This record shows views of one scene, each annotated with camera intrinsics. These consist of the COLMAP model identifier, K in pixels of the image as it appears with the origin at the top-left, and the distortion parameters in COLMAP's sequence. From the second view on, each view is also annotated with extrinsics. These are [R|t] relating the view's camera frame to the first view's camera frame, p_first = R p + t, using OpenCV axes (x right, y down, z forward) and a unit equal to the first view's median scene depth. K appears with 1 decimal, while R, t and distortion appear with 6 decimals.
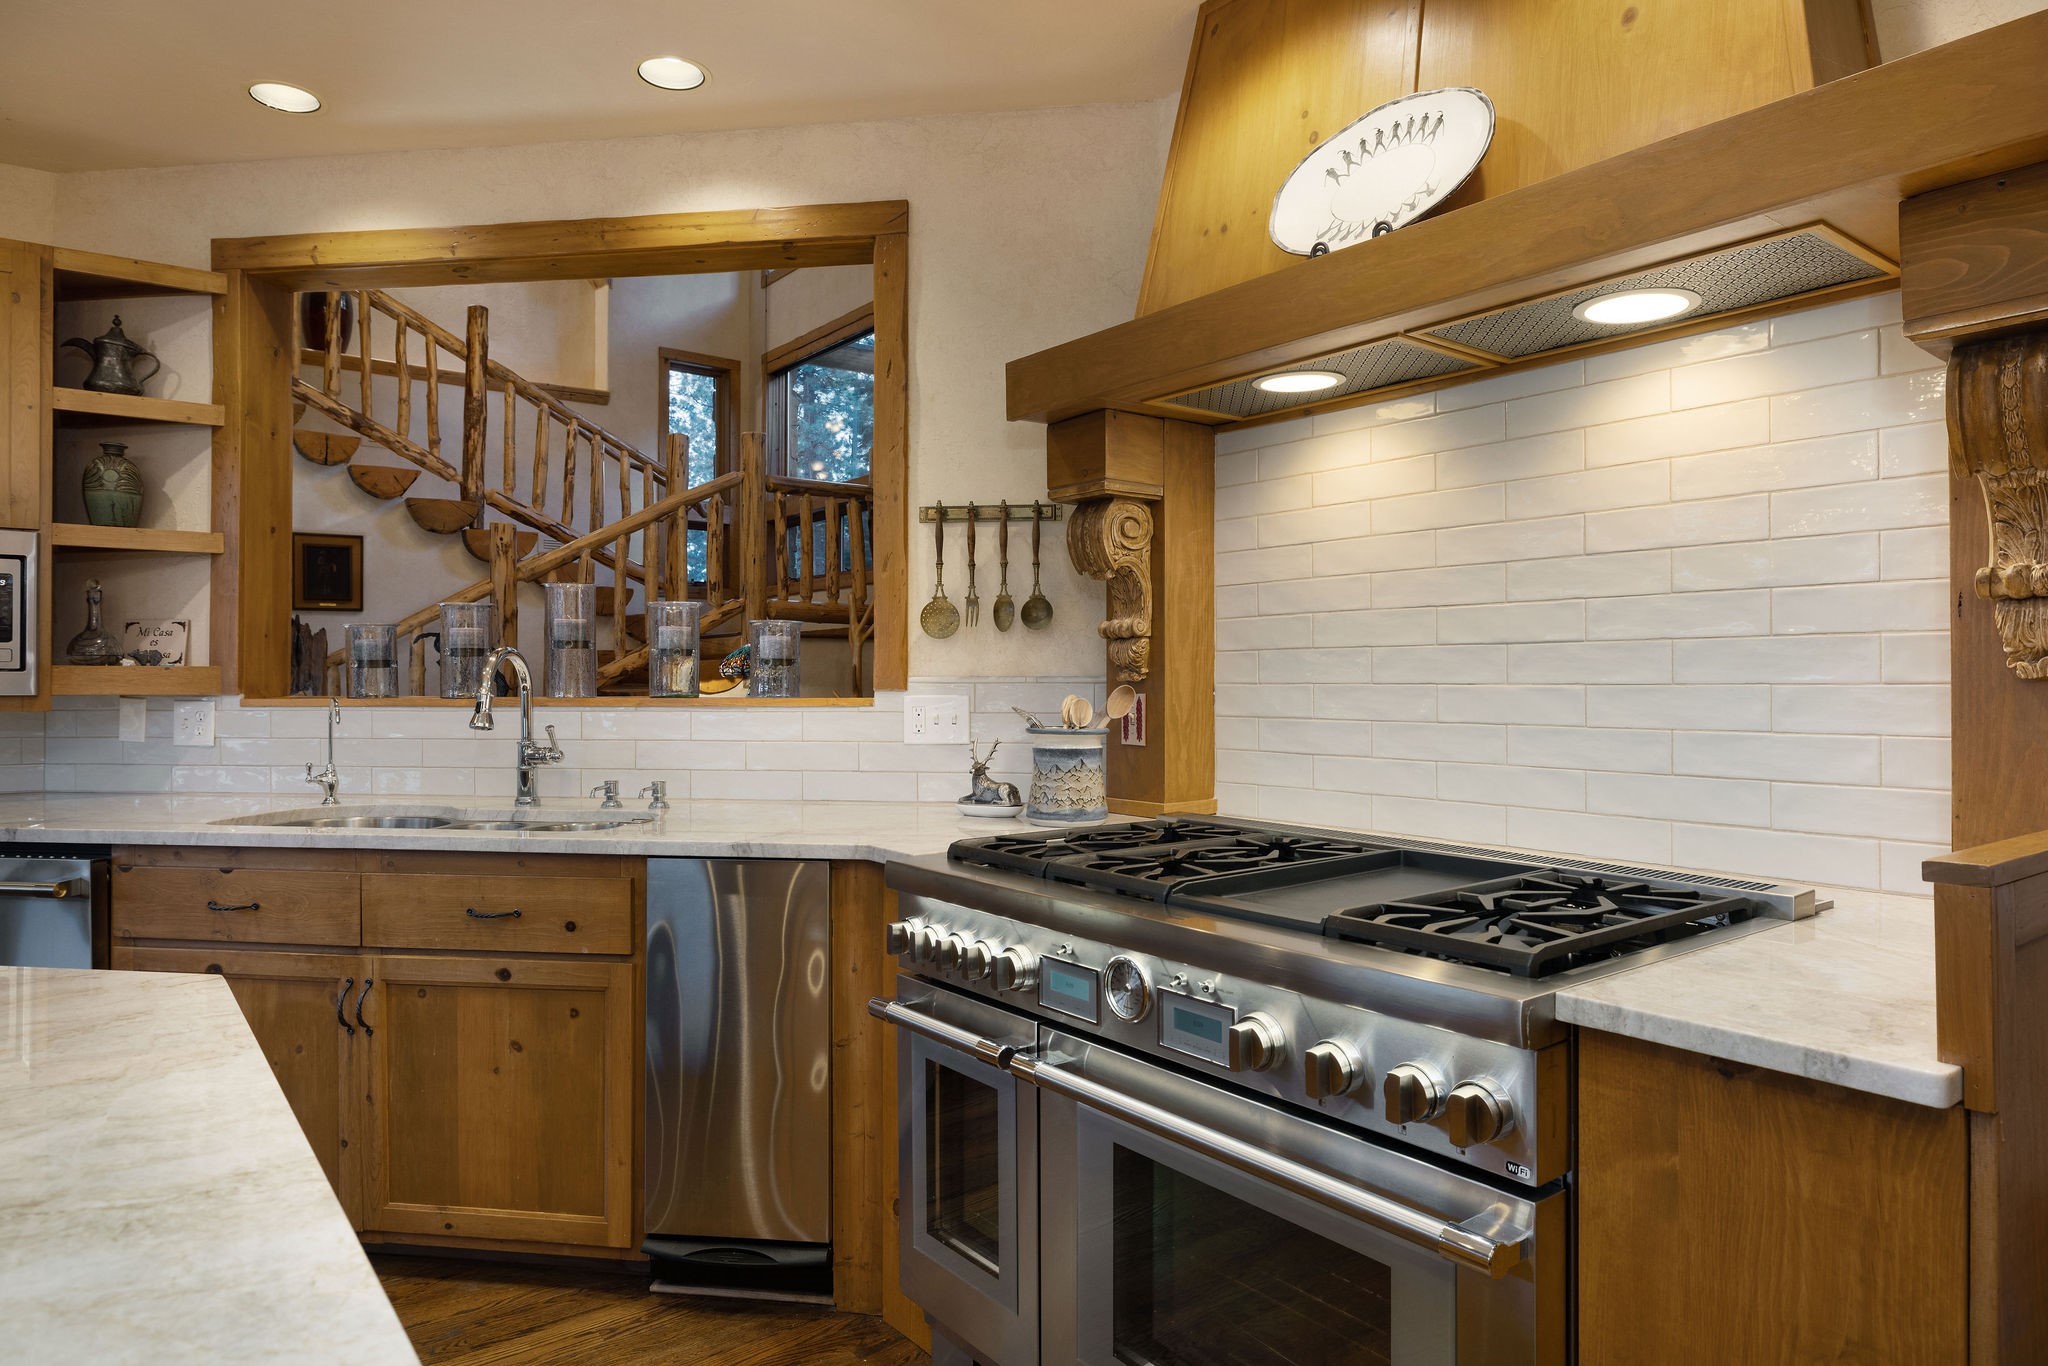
lens RADIAL K [[1230.5, 0, 1019.4], [0, 1230.5, 683.6], [0, 0, 1]] dist [-0.005922, -0.001453]
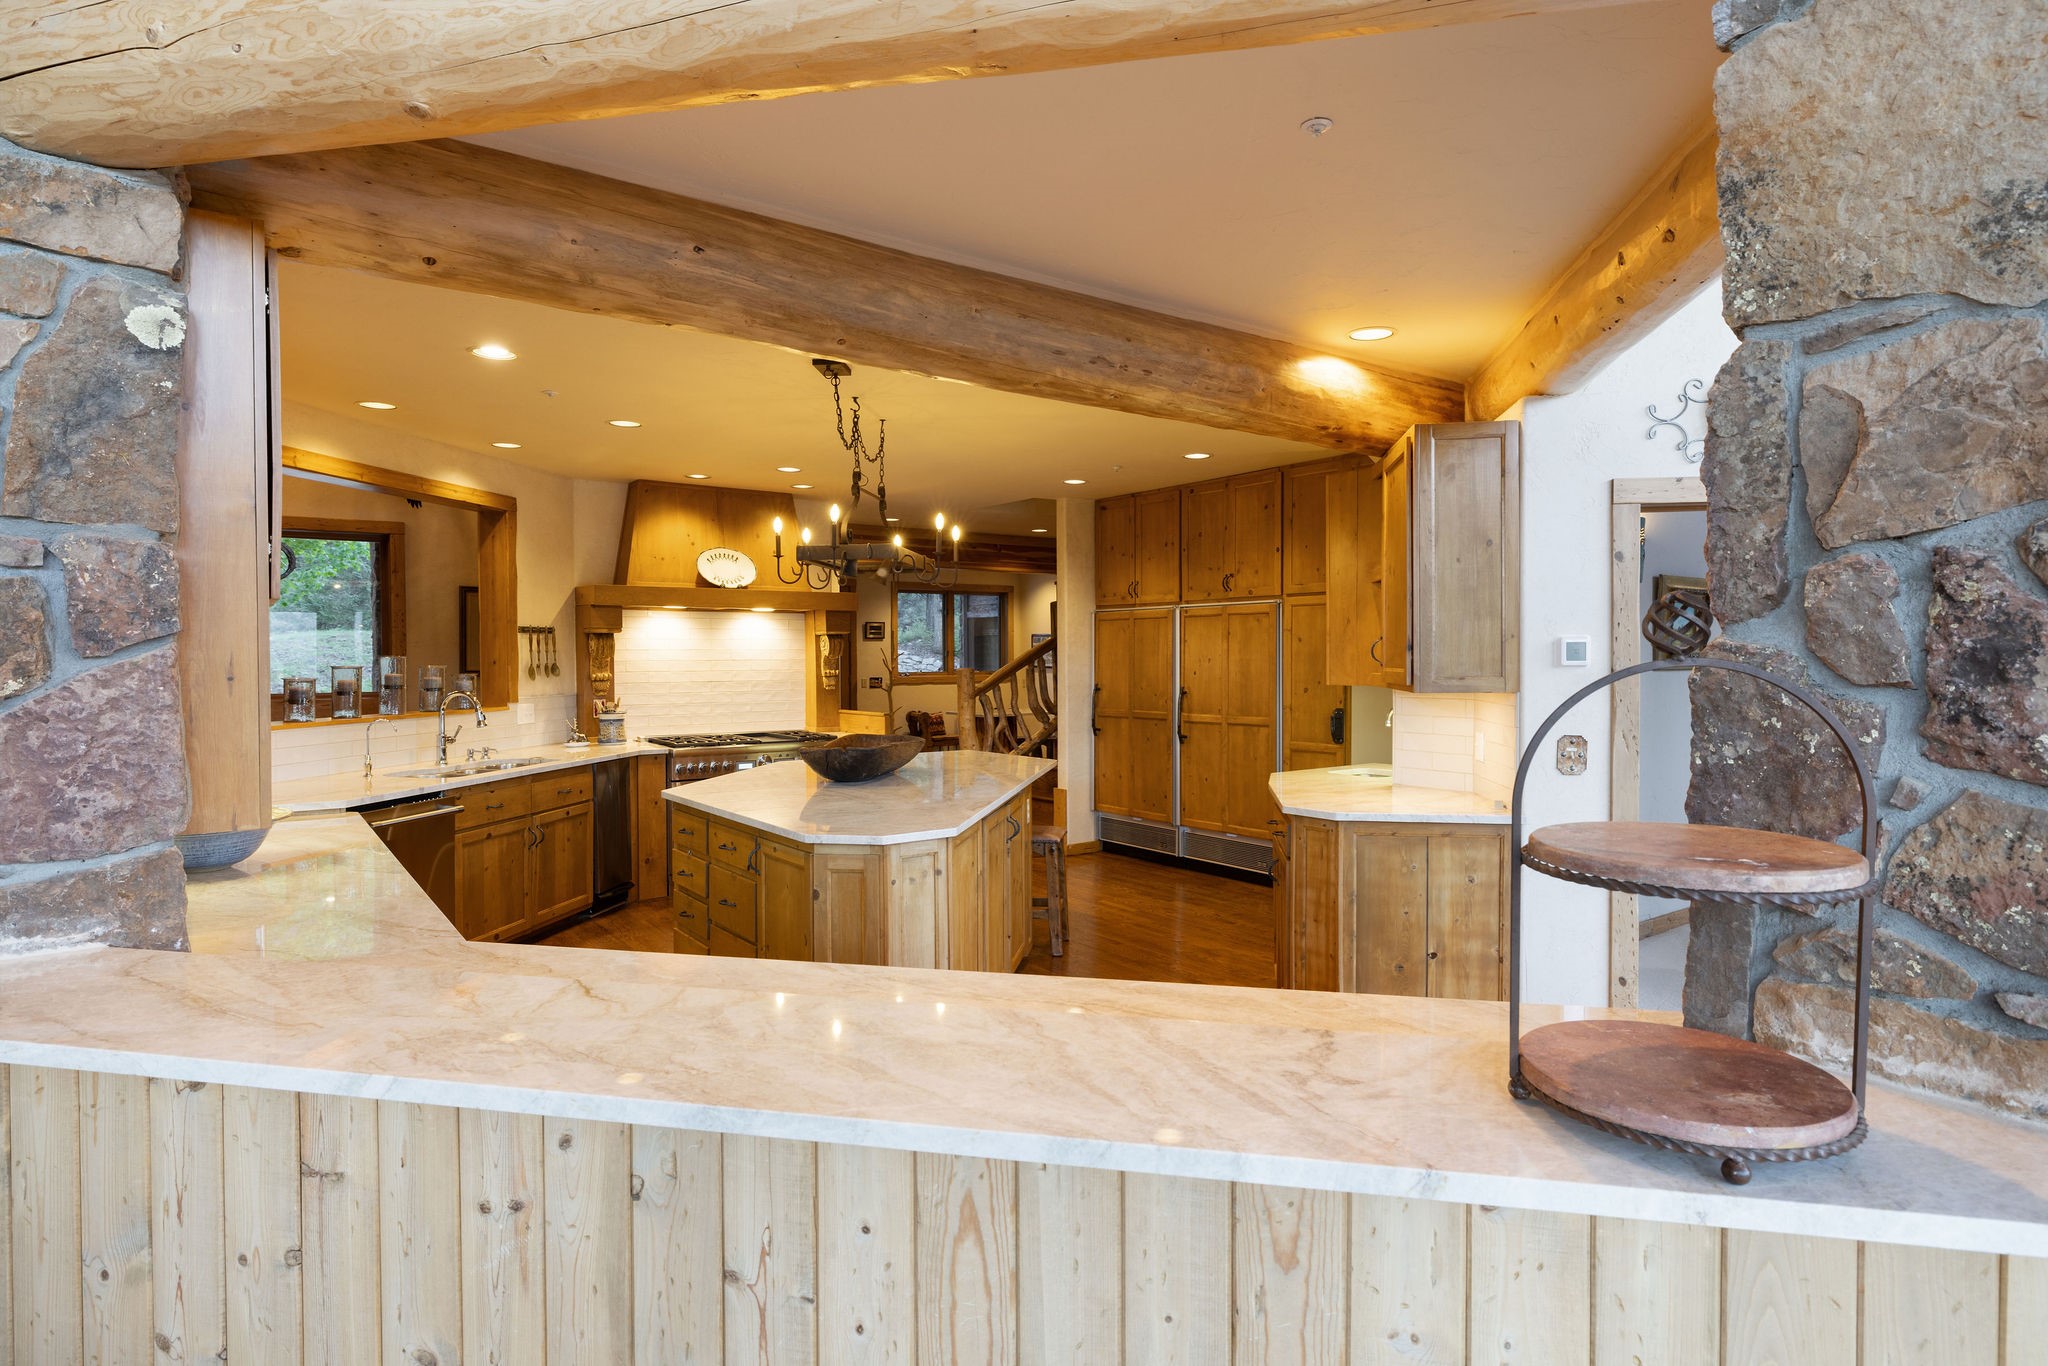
lens RADIAL K [[1102.7, 0, 1028.3], [0, 1102.7, 679.1], [0, 0, 1]] dist [-0.002567, -0.000007]
pose [[0.015499, -0.021969, 0.999638, -2.270889], [0.000326, 0.999759, 0.021967, -0.088542], [-0.999880, -0.000015, 0.015502, -0.036316]]
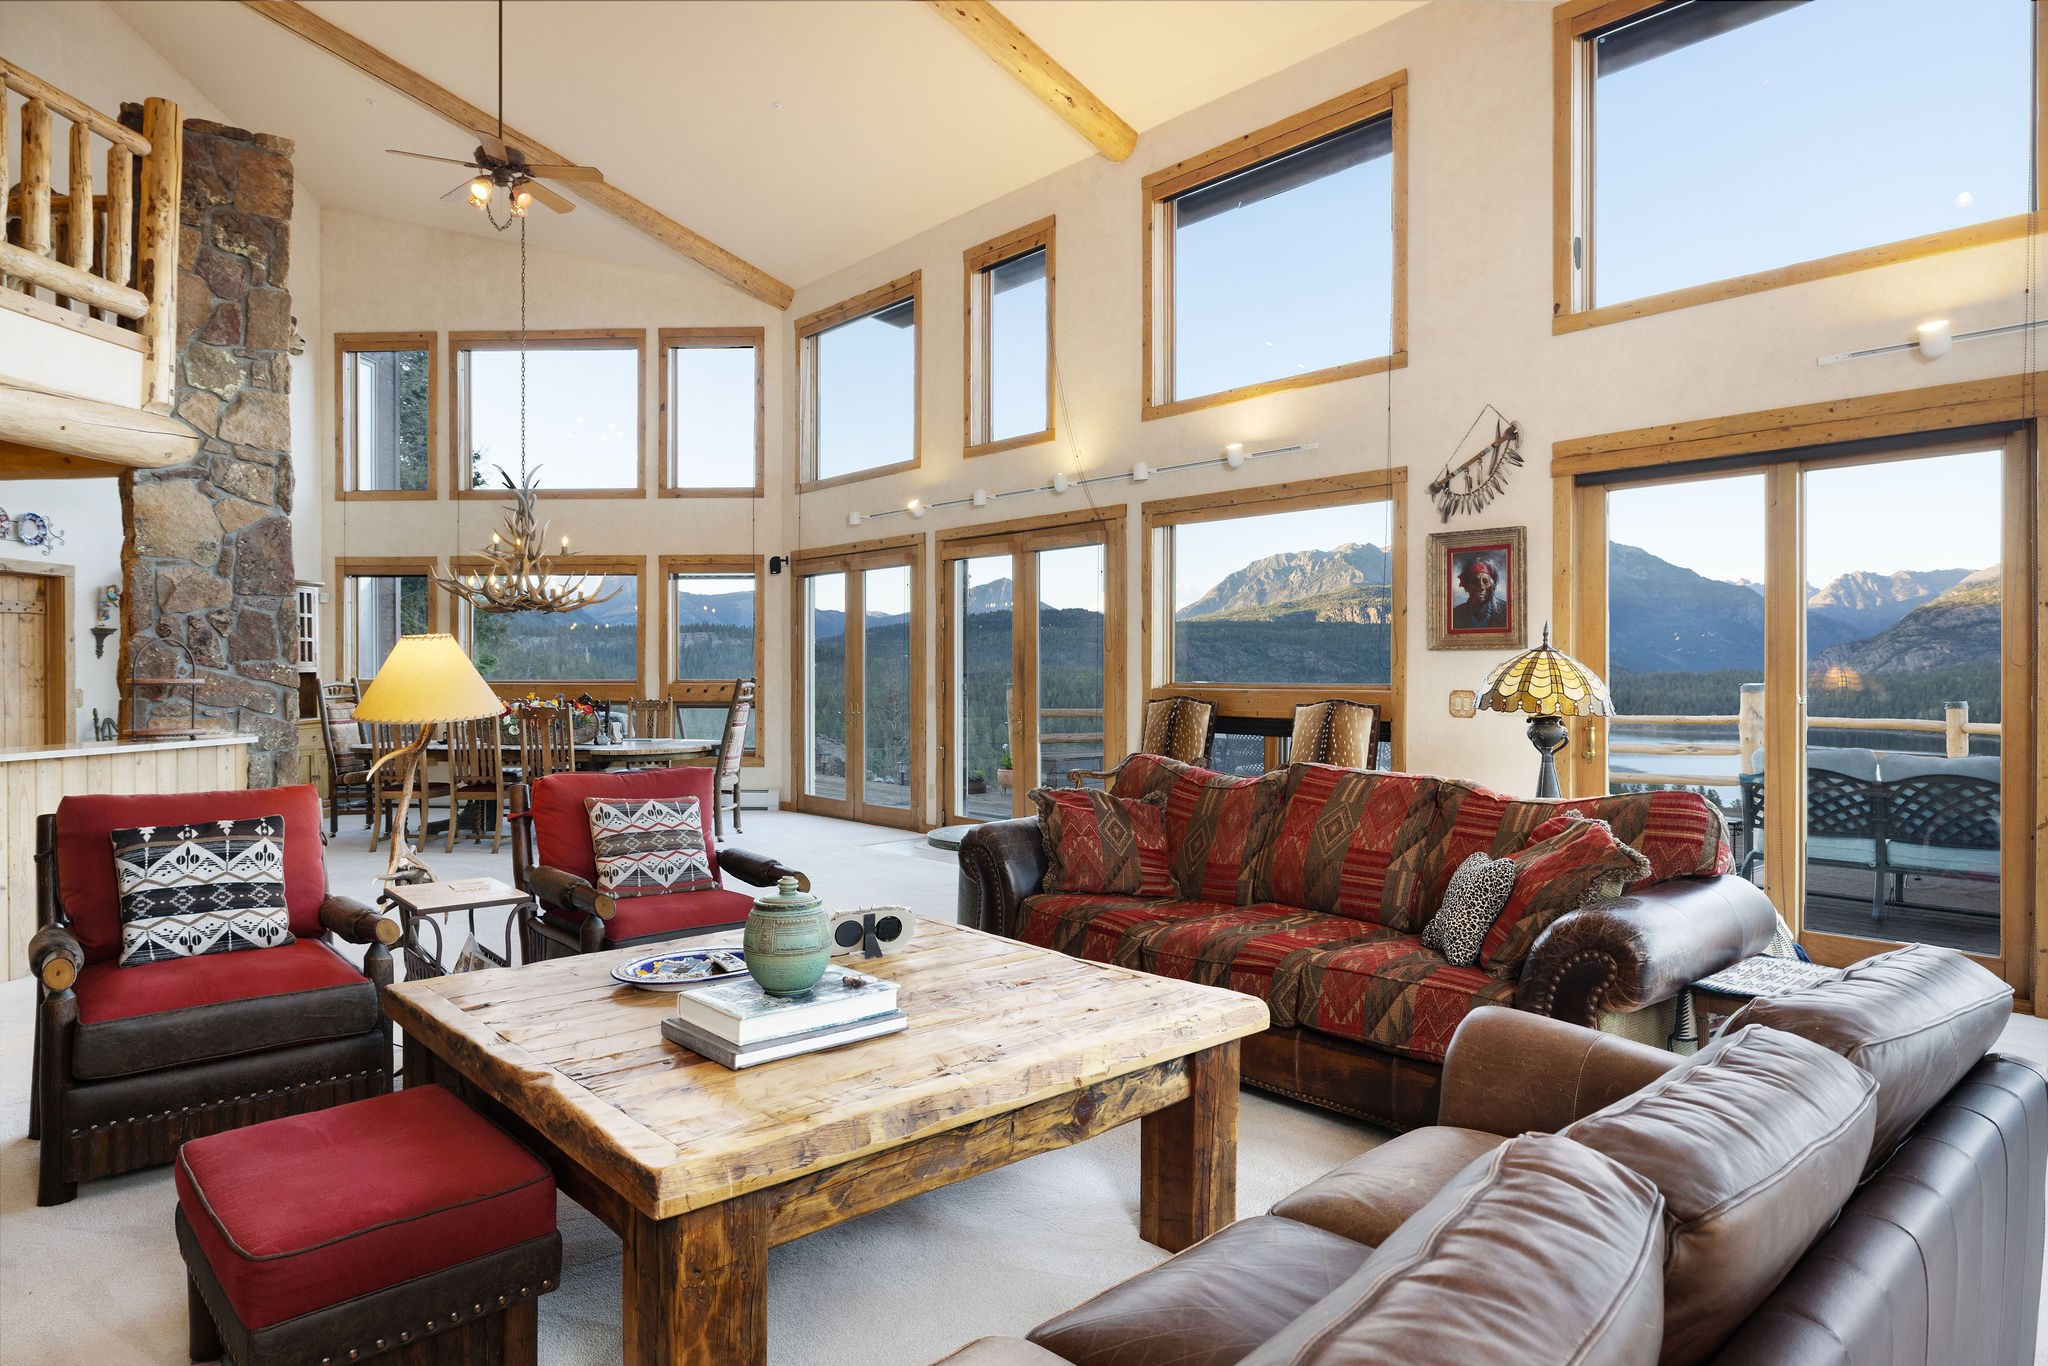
lens RADIAL K [[1230.5, 0, 1023.7], [0, 1230.5, 677.5], [0, 0, 1]] dist [-0.005922, -0.001453]
pose [[-0.996624, -0.003062, -0.082042, -3.101133], [-0.003297, 0.999991, 0.002730, -0.033109], [0.082033, 0.002991, -0.996625, 1.837881]]
